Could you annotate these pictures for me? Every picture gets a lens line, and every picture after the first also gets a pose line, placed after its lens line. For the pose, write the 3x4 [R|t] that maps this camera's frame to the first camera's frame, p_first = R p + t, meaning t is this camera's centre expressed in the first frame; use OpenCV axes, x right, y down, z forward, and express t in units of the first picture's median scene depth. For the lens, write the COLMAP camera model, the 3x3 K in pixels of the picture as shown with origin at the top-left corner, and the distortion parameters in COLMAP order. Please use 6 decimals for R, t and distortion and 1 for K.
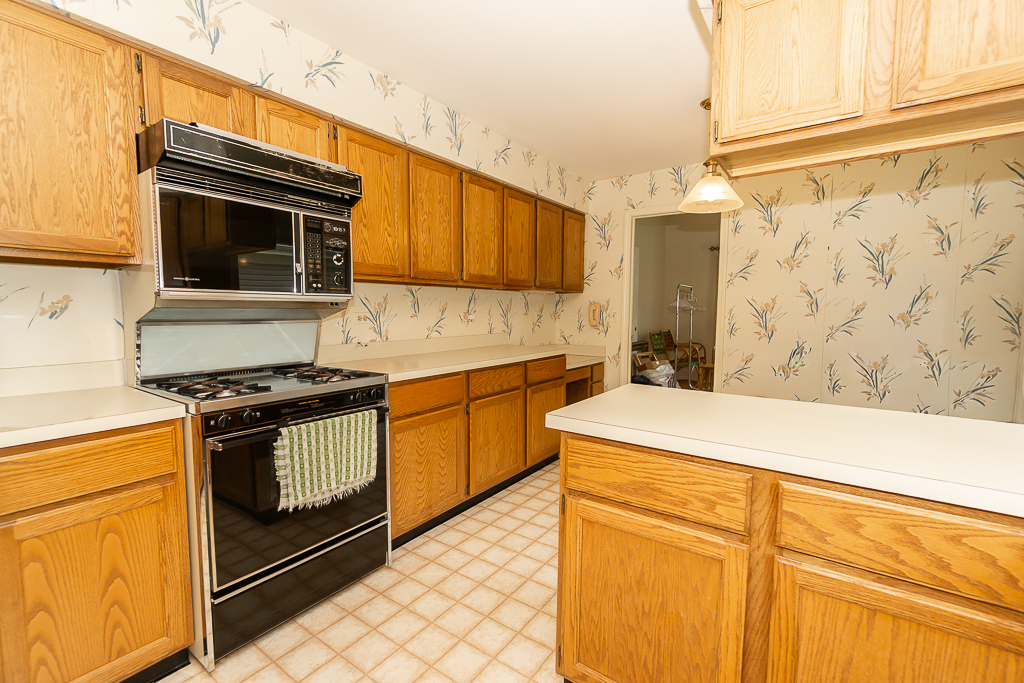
lens RADIAL K [[447.7, 0, 516.1], [0, 447.7, 341.3], [0, 0, 1]] dist [-0.003418, -0.000105]
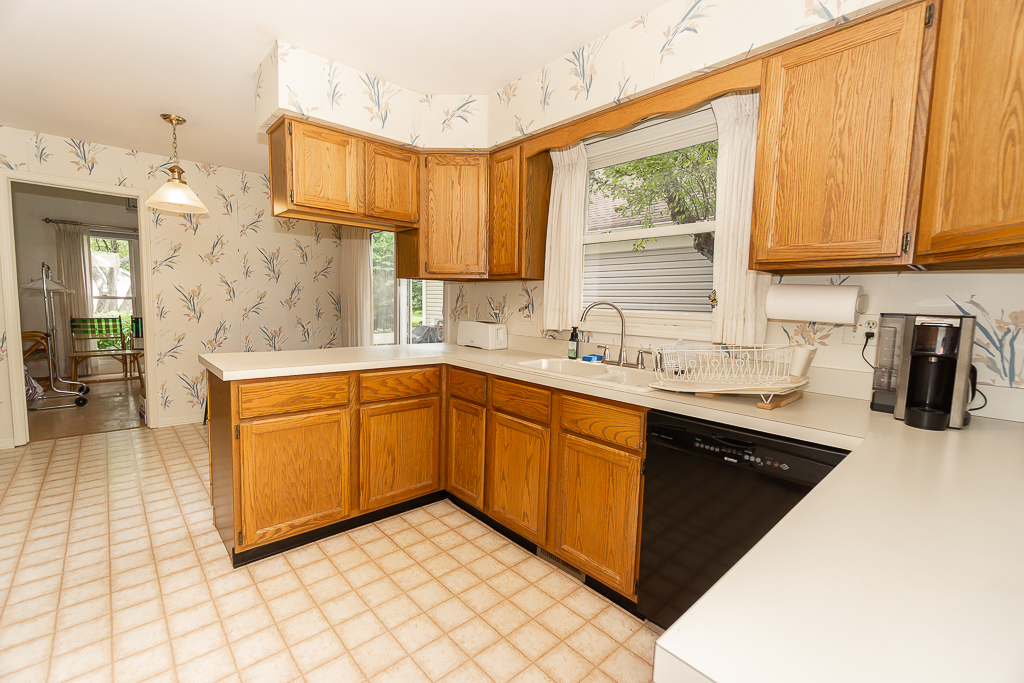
lens RADIAL K [[433.9, 0, 506.1], [0, 433.9, 341.8], [0, 0, 1]] dist [-0.003474, -0.000408]
pose [[0.215345, -0.087568, 0.972604, -0.740984], [0.047753, 0.995724, 0.079076, 0.003117], [-0.975370, 0.029416, 0.218605, -0.117742]]
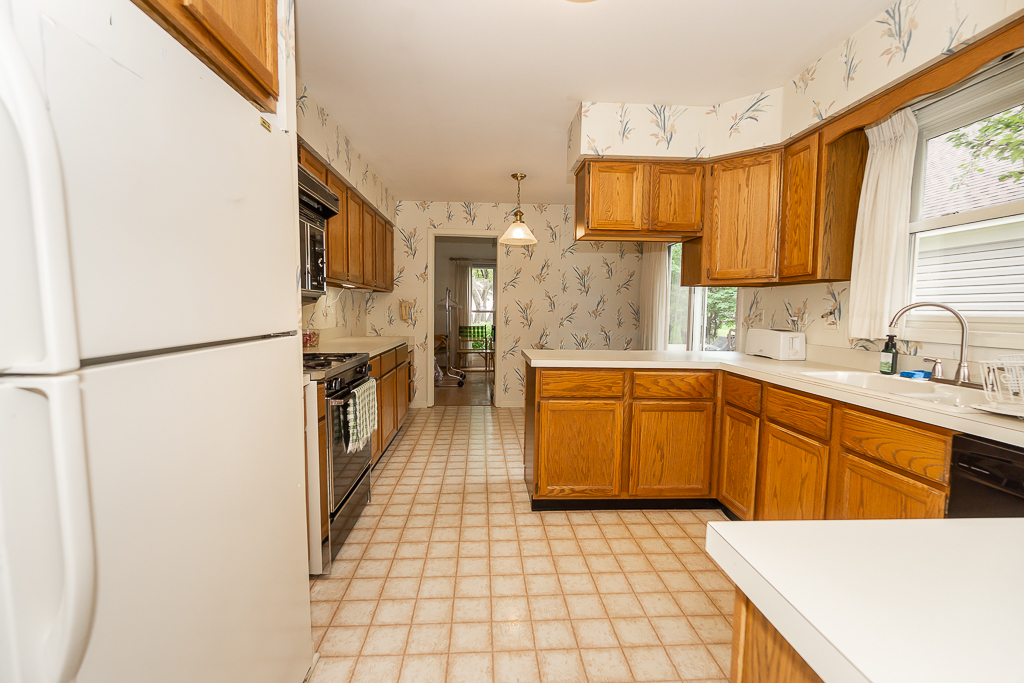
lens RADIAL K [[447.7, 0, 516.1], [0, 447.7, 341.3], [0, 0, 1]] dist [-0.003418, -0.000105]
pose [[0.773896, -0.038170, 0.632161, -0.829368], [0.036508, 0.999211, 0.015640, 0.036552], [-0.632259, 0.010976, 0.774679, -0.304783]]
